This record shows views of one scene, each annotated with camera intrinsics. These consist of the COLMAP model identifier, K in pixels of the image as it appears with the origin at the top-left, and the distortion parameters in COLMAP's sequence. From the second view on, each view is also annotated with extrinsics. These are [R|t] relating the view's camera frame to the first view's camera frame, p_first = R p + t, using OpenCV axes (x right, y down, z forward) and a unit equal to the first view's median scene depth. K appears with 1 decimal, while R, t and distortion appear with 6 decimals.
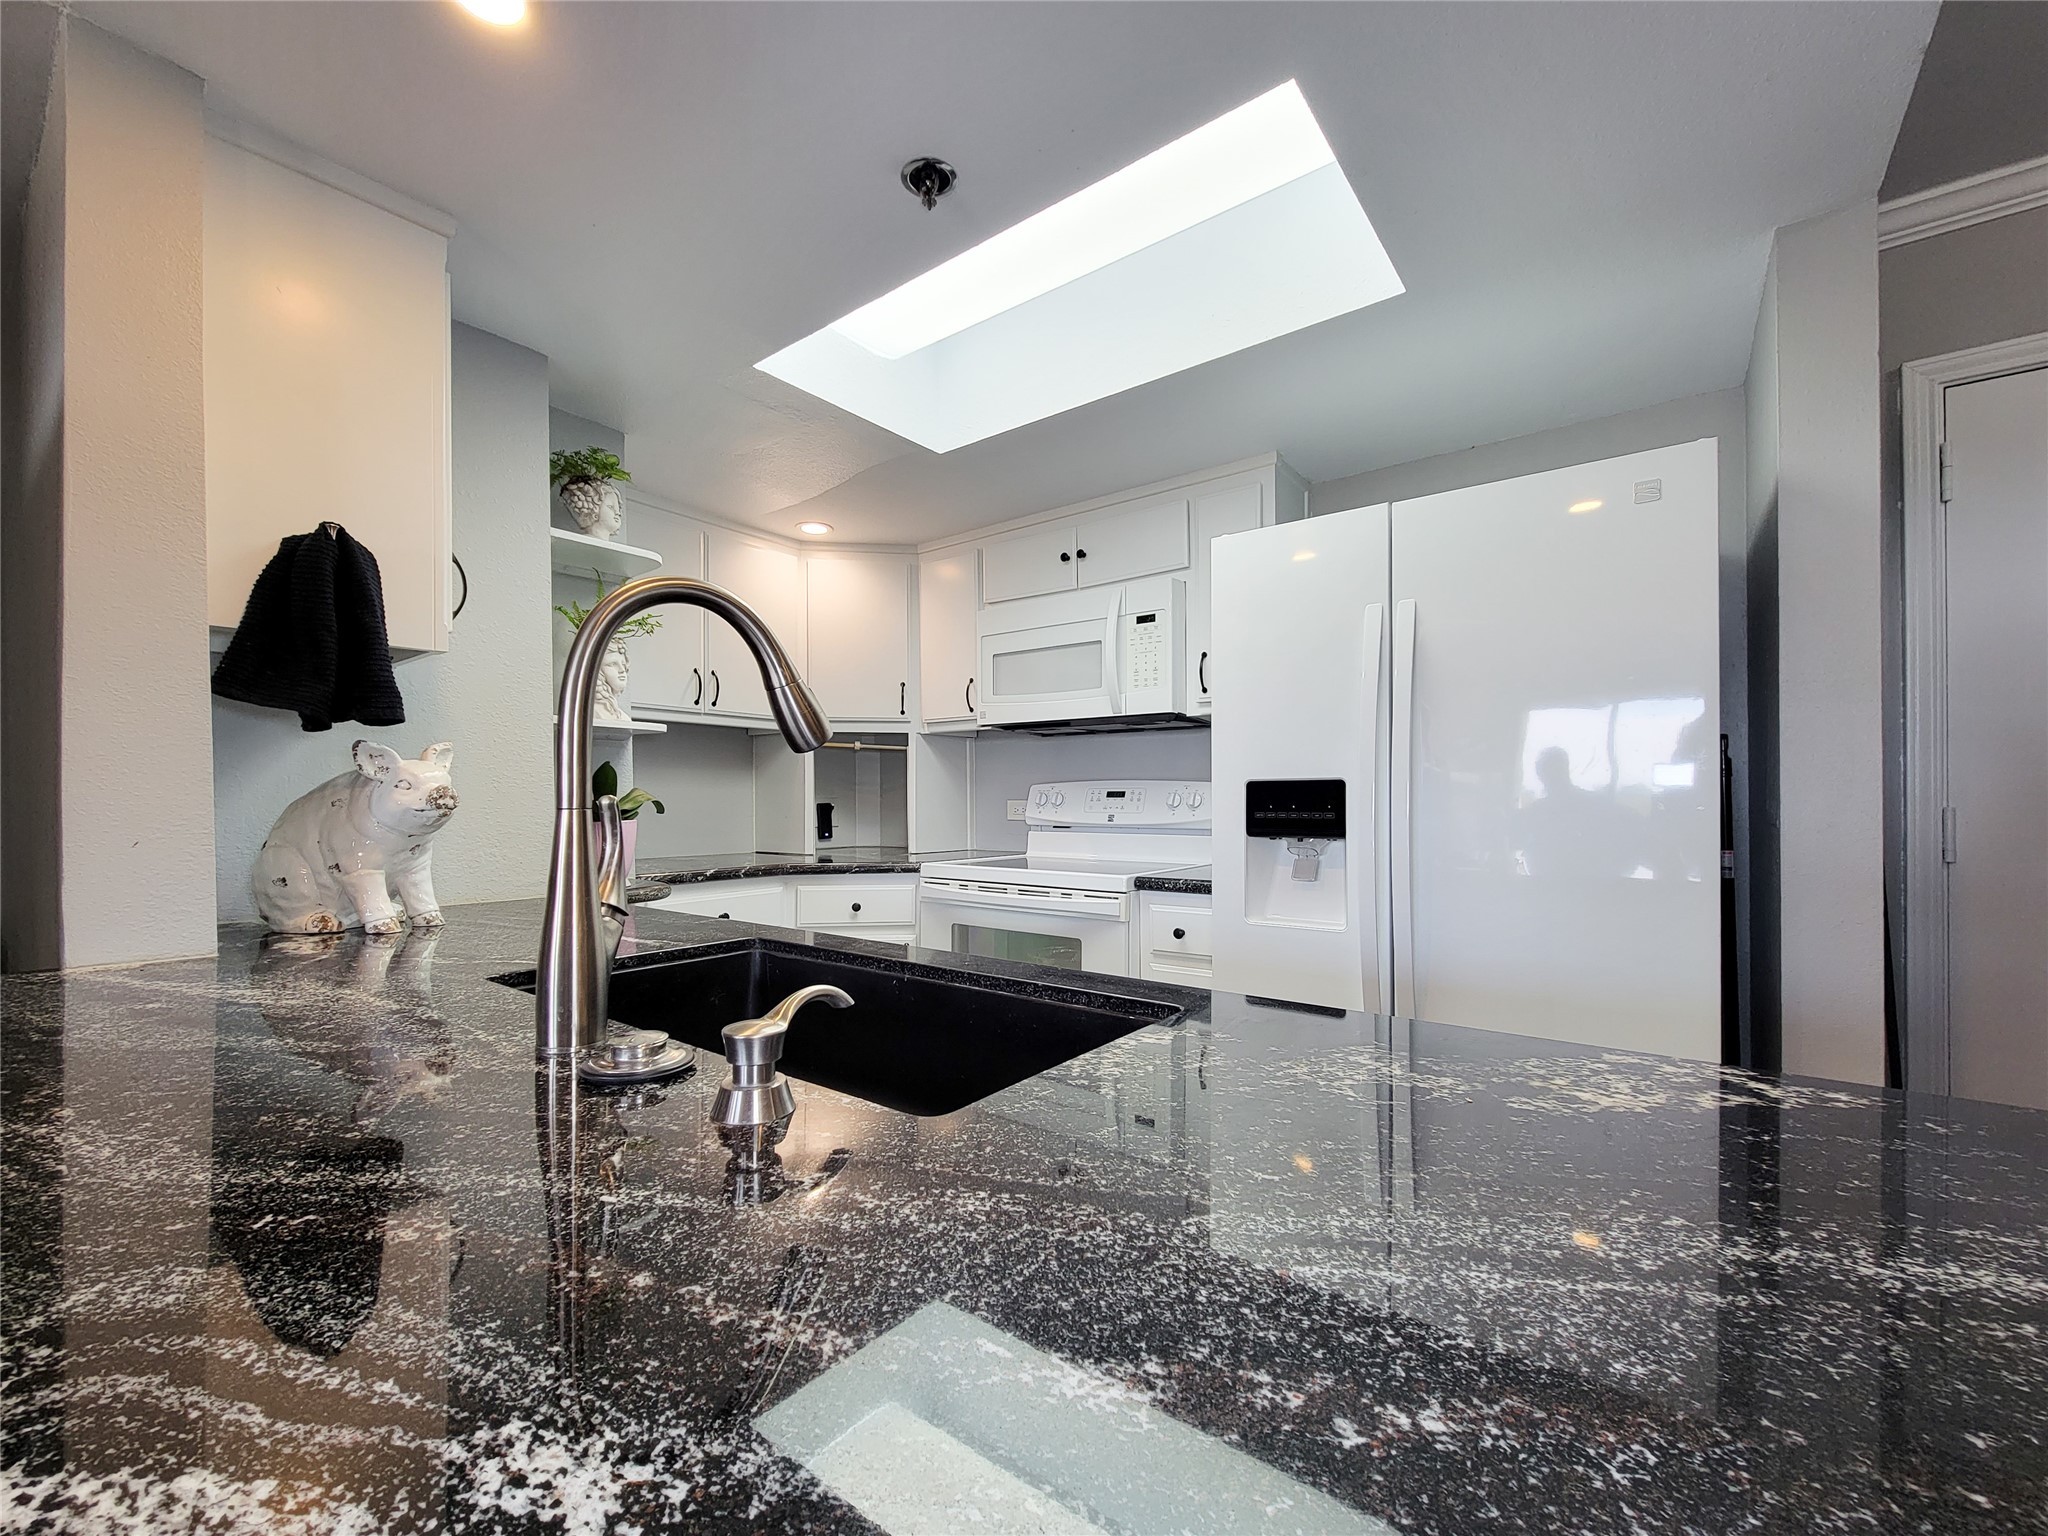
lens RADIAL K [[844.3, 0, 1019.9], [0, 844.3, 793.7], [0, 0, 1]] dist [-0.000695, -0.000125]
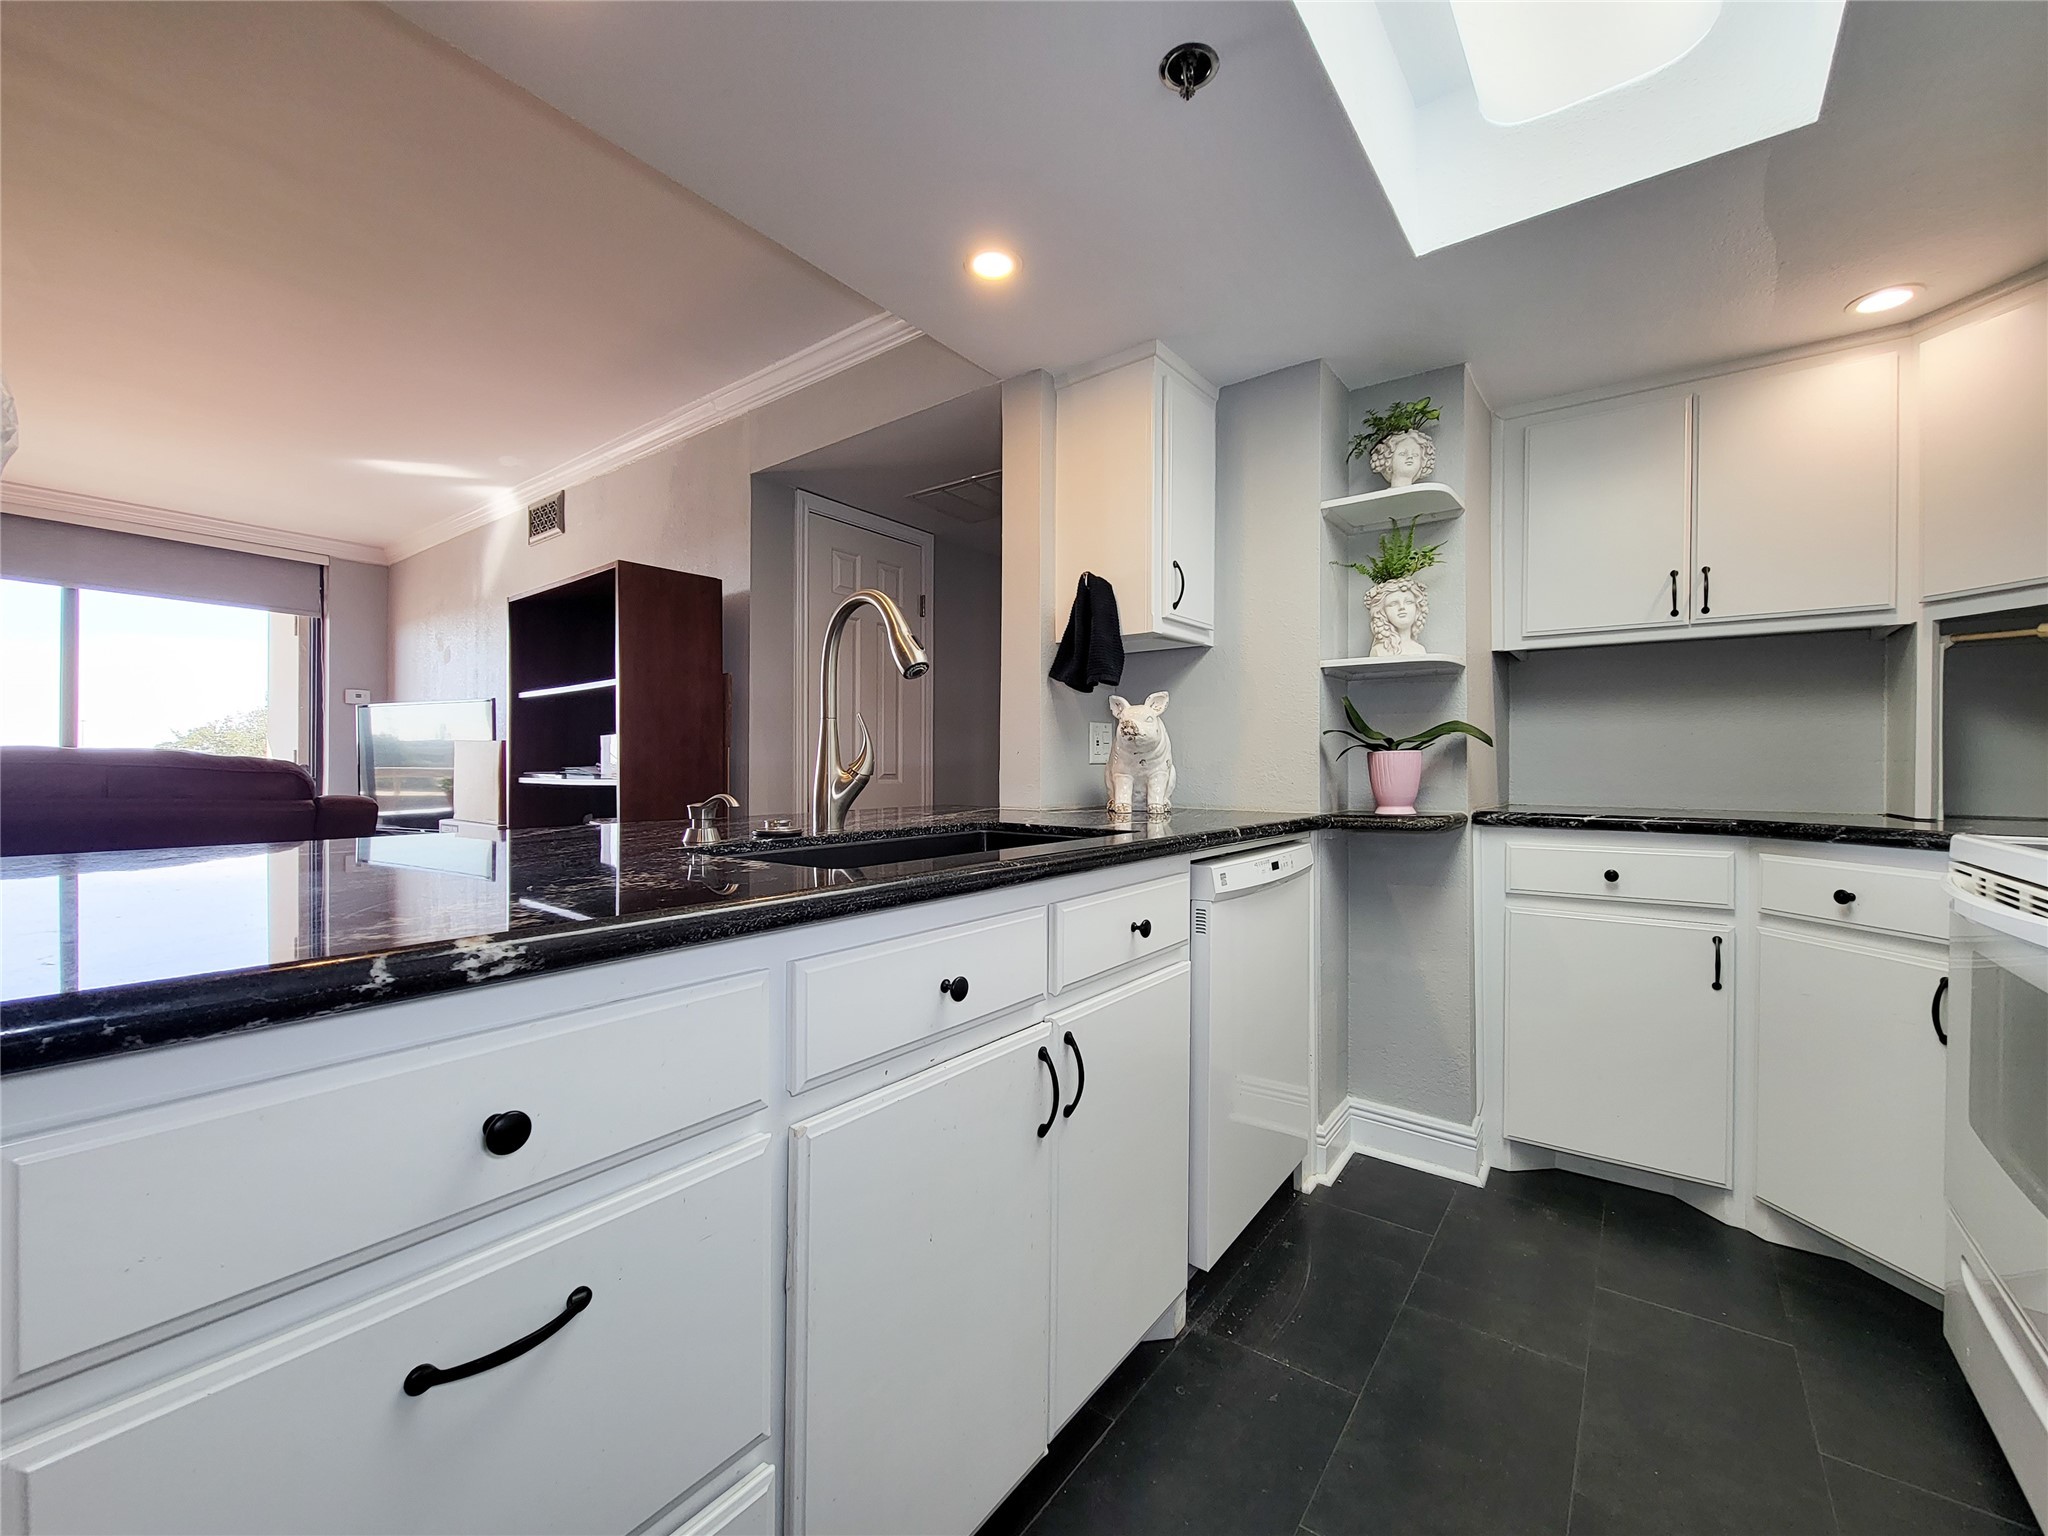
lens RADIAL K [[852.3, 0, 1032.4], [0, 852.3, 762.4], [0, 0, 1]] dist [-0.000973, -0.000376]
pose [[0.002873, -0.005033, -0.999983, 0.419593], [0.002517, 0.999984, -0.005026, 0.035463], [0.999993, -0.002502, 0.002886, 0.391142]]
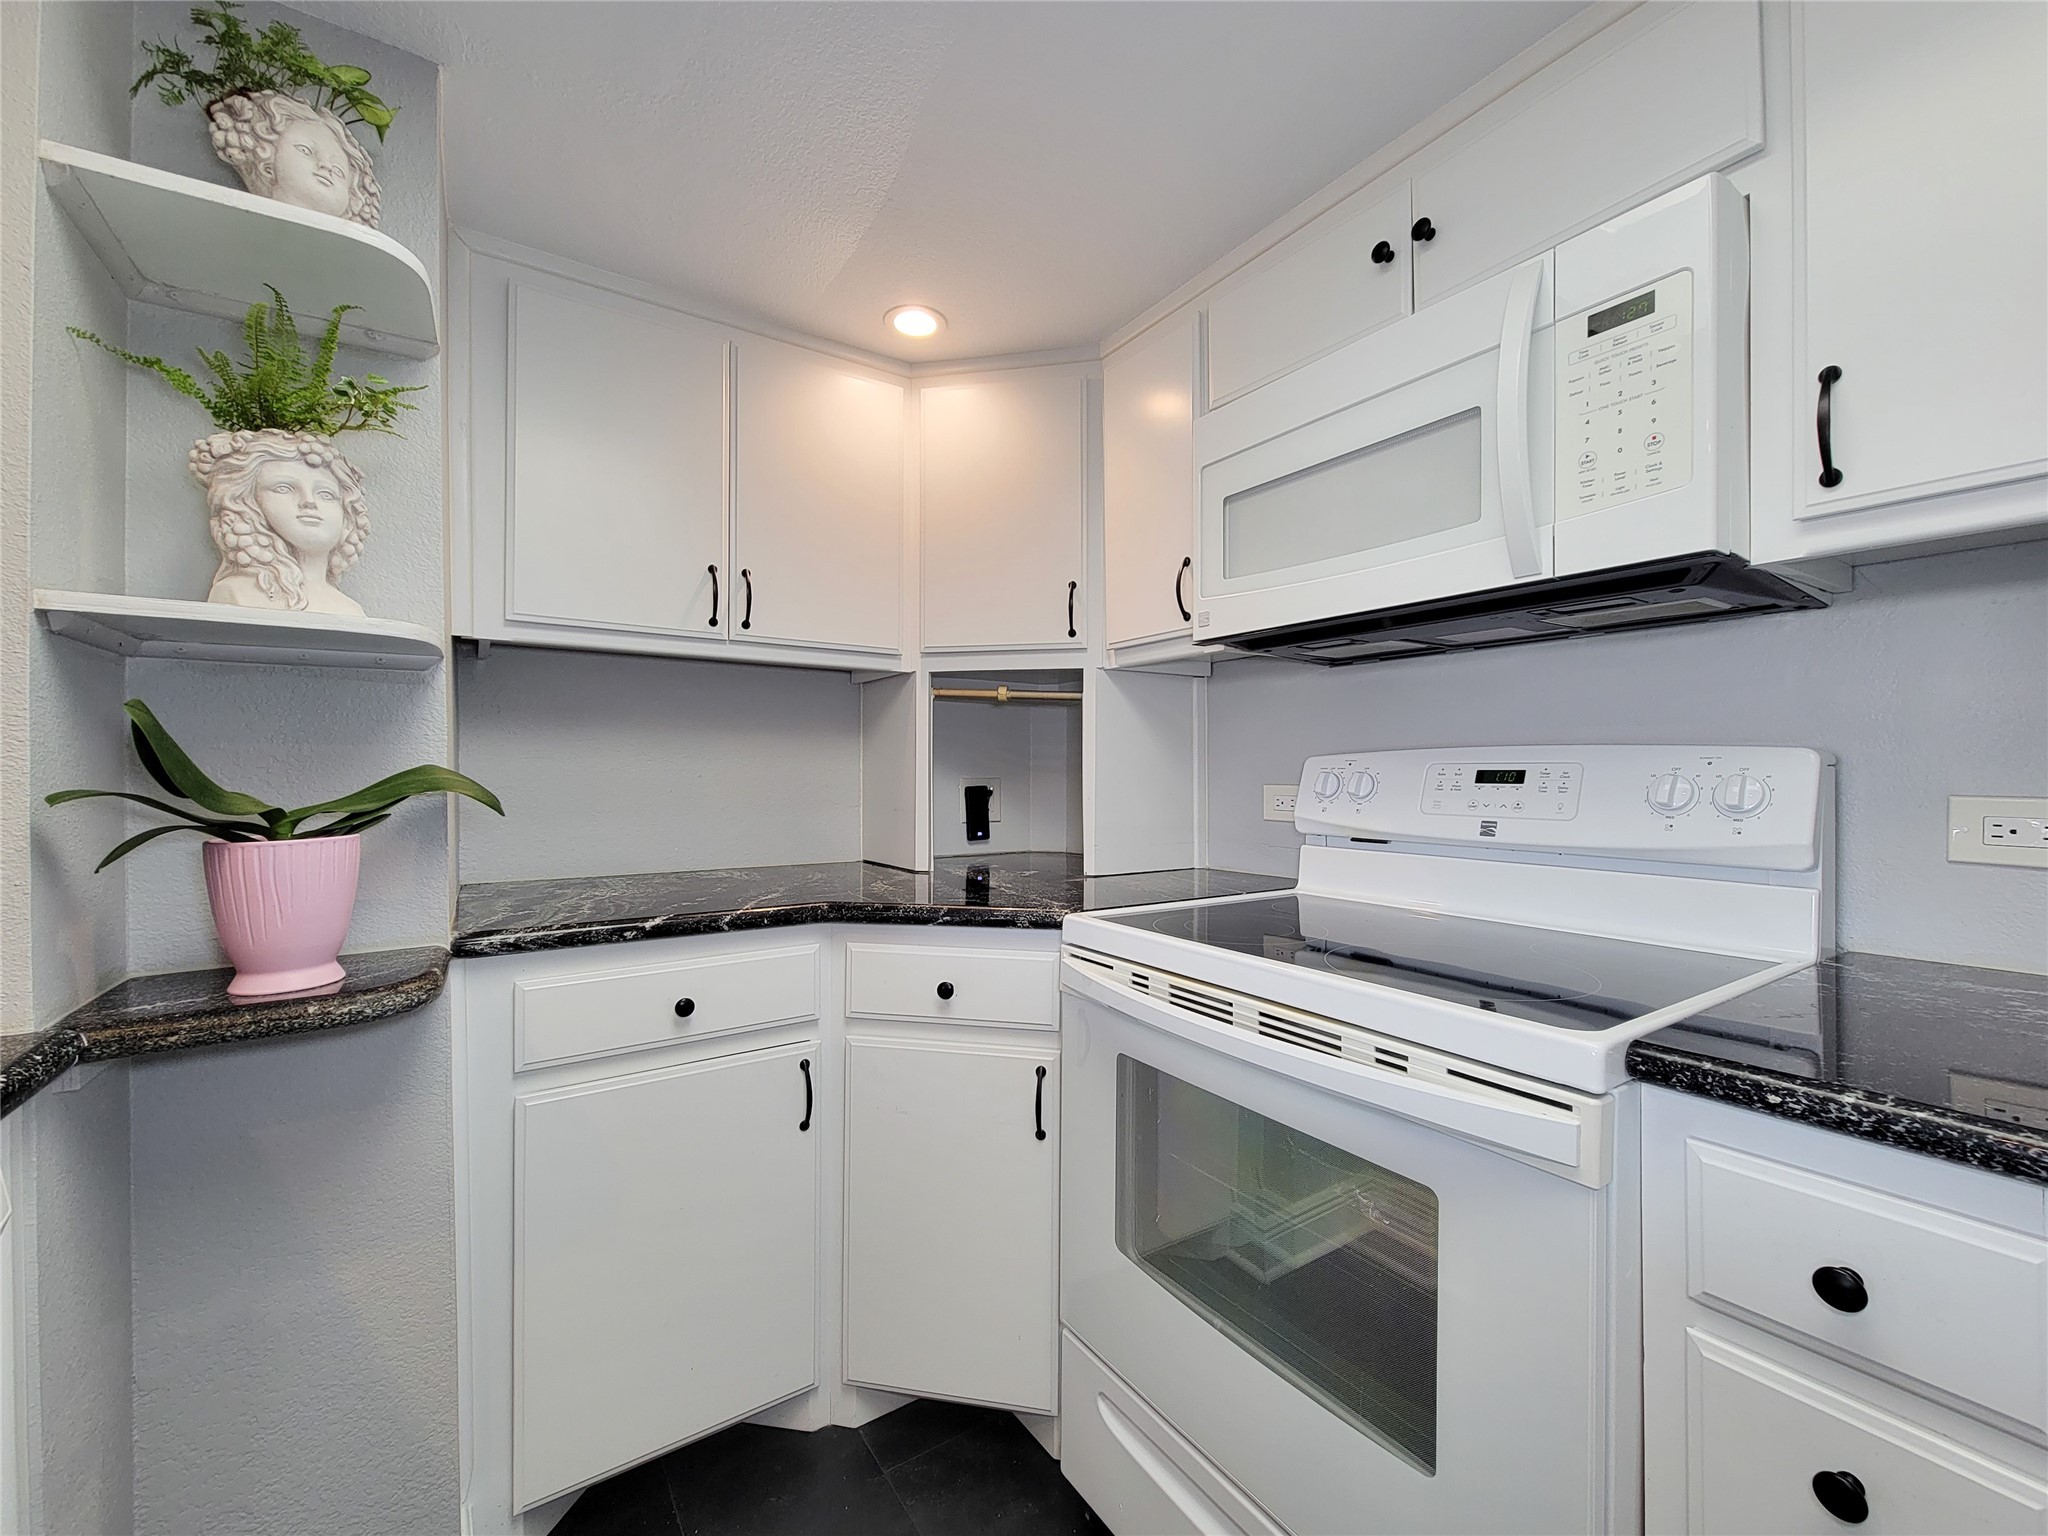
lens RADIAL K [[826.0, 0, 1010.8], [0, 826.0, 773.8], [0, 0, 1]] dist [0.009454, -0.006266]
pose [[0.938832, 0.002929, -0.344363, 0.020312], [-0.000090, 0.999966, 0.008260, -0.004601], [0.344376, -0.007724, 0.938800, 0.518363]]
